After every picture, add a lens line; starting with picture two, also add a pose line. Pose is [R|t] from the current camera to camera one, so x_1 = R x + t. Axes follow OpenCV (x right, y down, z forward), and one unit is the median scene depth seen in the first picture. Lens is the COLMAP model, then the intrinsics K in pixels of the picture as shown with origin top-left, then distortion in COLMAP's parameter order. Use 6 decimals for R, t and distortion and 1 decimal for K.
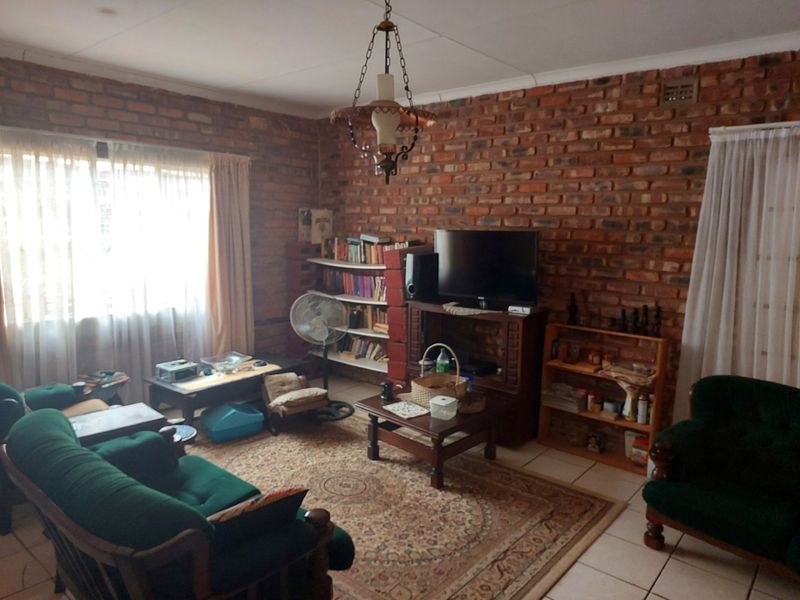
lens RADIAL K [[529.2, 0, 400.0], [0, 529.2, 300.0], [0, 0, 1]] dist [0.051894, -0.057269]
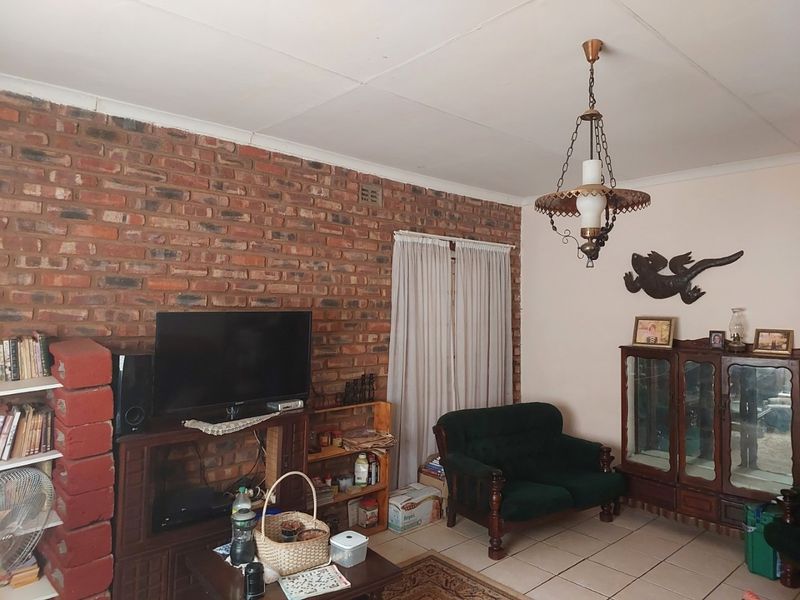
lens RADIAL K [[529.2, 0, 400.0], [0, 529.2, 300.0], [0, 0, 1]] dist [0.051894, -0.057269]
pose [[0.160743, -0.005169, 0.986983, -0.582533], [0.136083, 0.990552, -0.016975, -0.109144], [-0.977570, 0.137040, 0.159927, 0.685238]]
